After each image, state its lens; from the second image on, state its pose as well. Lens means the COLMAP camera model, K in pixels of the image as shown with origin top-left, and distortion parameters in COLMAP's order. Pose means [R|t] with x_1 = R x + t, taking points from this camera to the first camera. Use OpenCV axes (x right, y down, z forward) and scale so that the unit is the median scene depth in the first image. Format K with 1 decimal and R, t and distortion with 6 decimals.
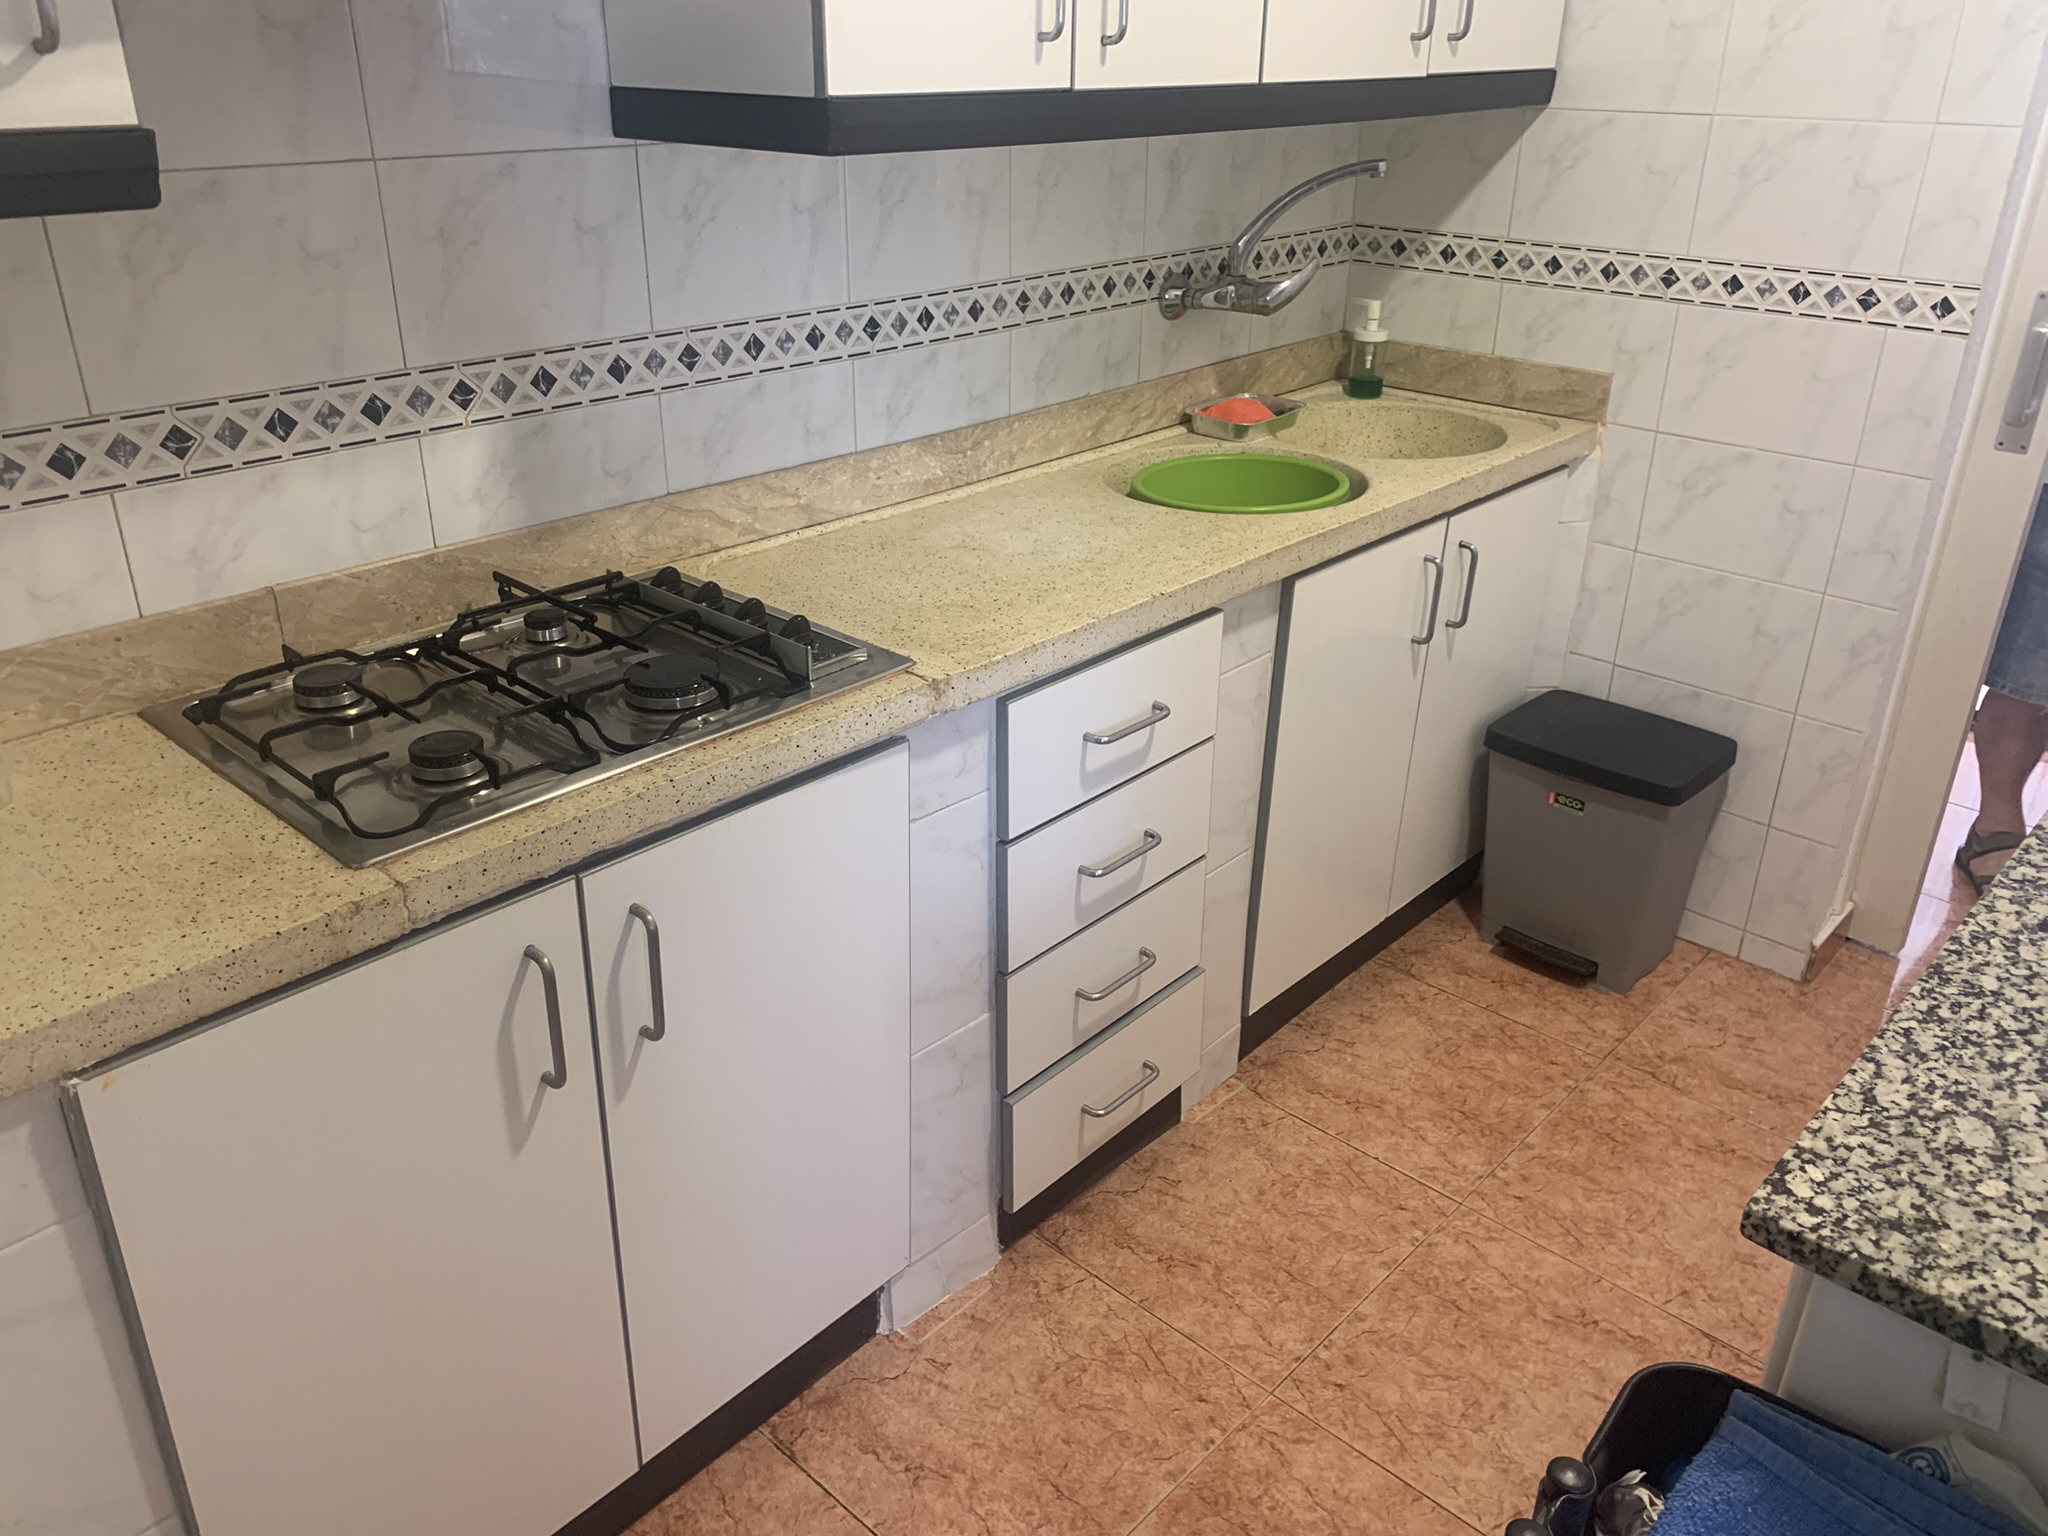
lens RADIAL K [[1561.2, 0, 1005.3], [0, 1561.2, 750.3], [0, 0, 1]] dist [0.046795, -0.062928]
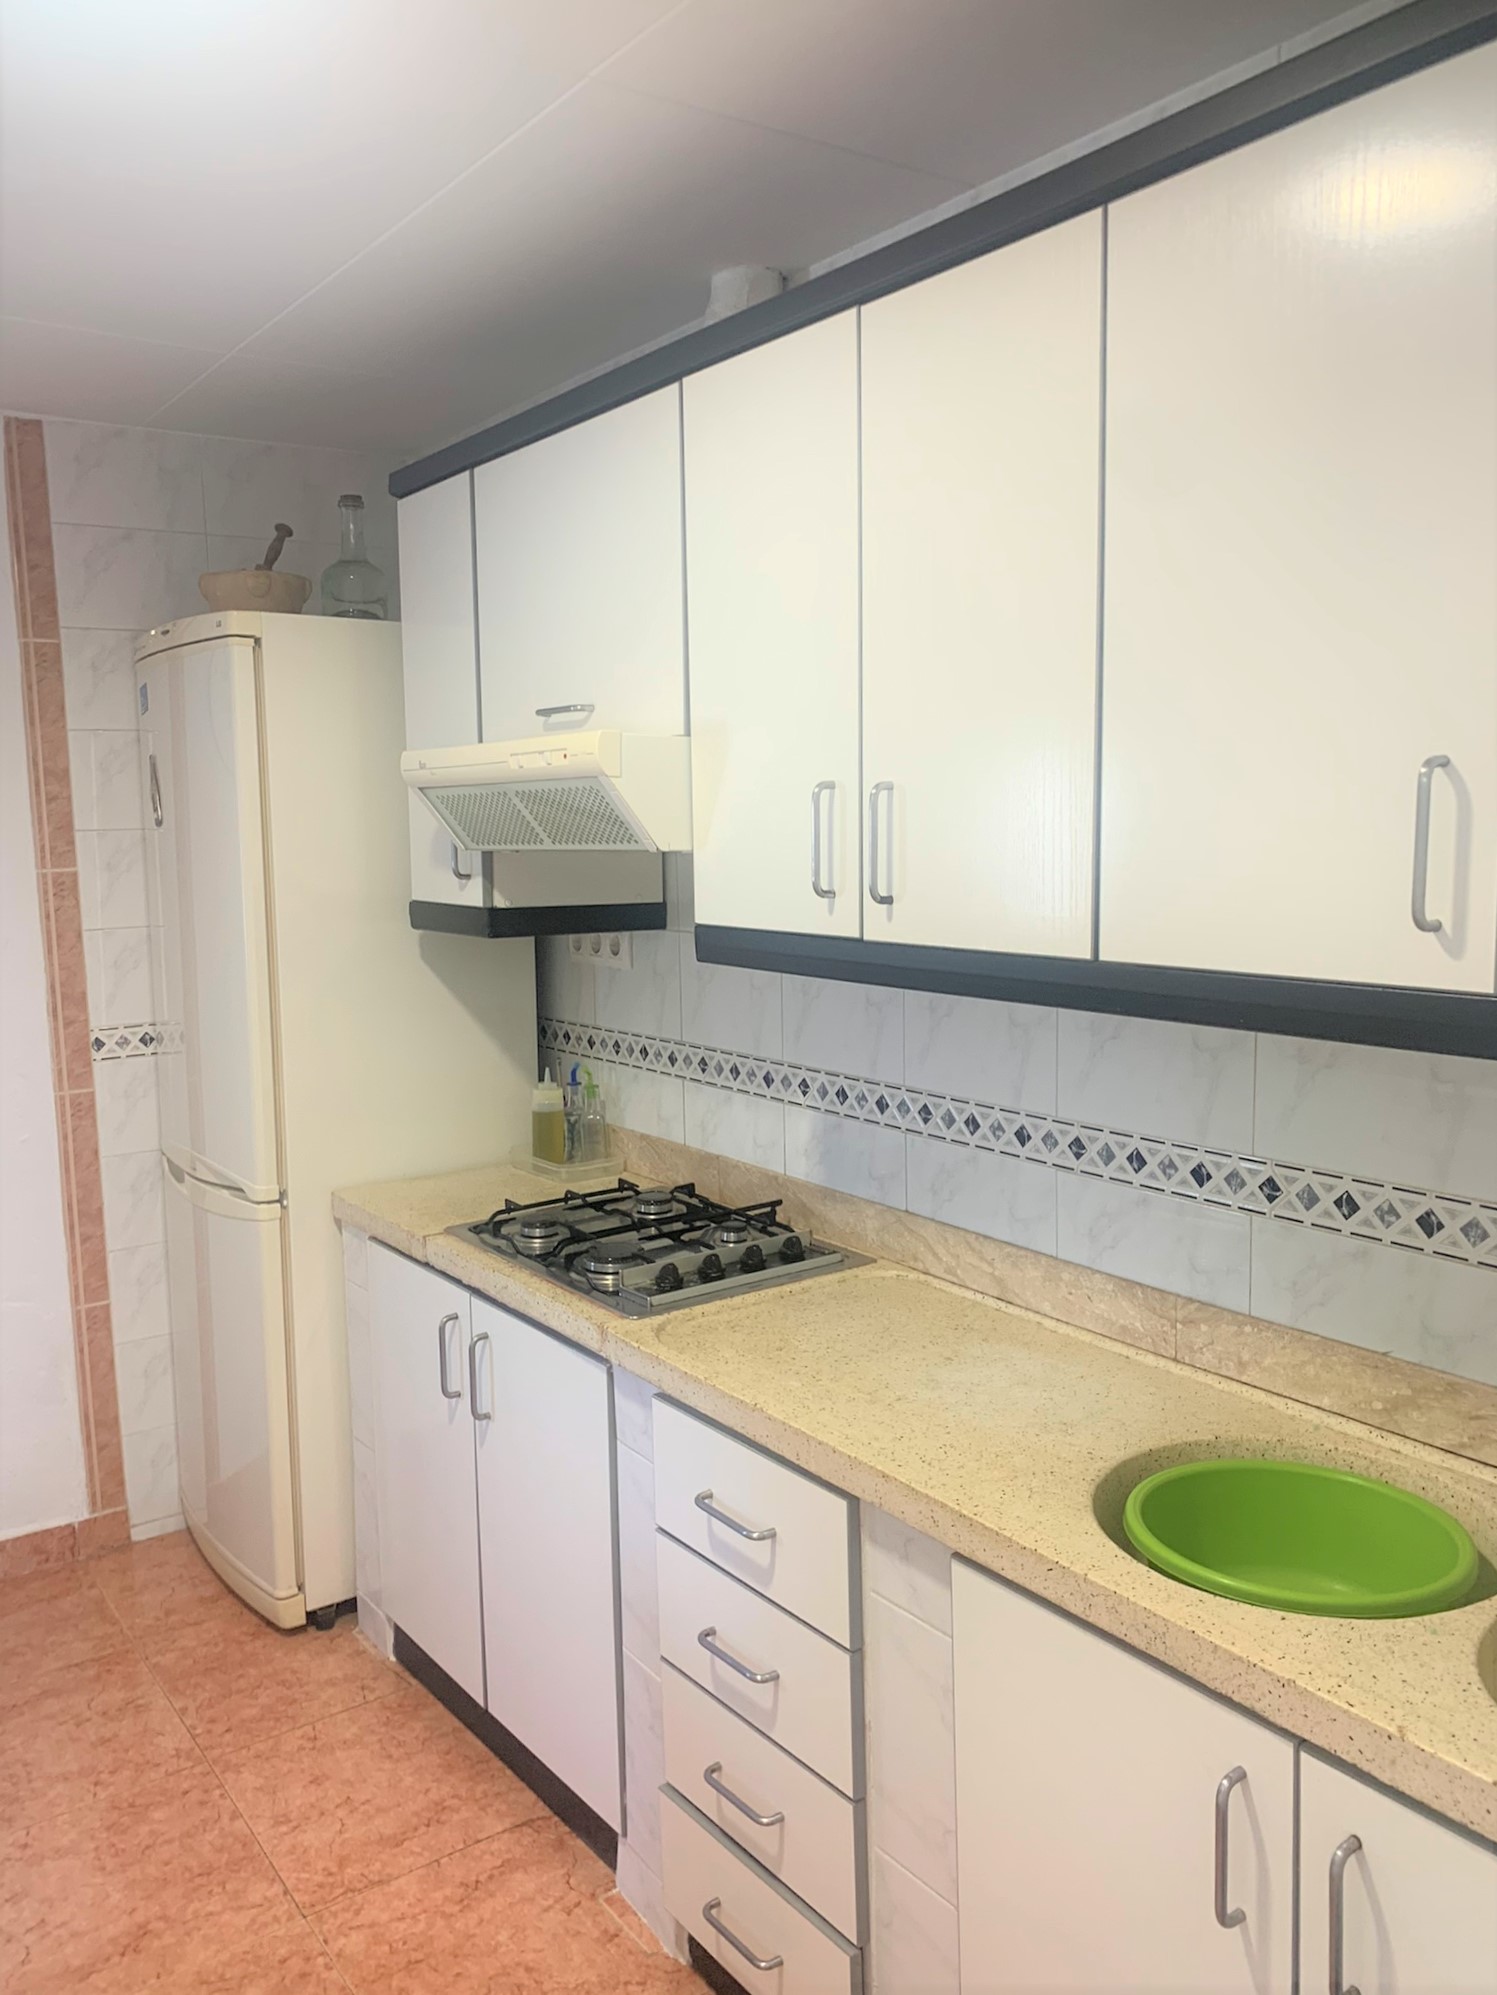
lens RADIAL K [[1520.8, 0, 730.4], [0, 1520.8, 1002.7], [0, 0, 1]] dist [0.046795, -0.062928]
pose [[-0.185312, 0.121931, -0.975086, 1.011344], [-0.399884, 0.897043, 0.188168, -0.503199], [0.897637, 0.424791, -0.117474, 0.981810]]
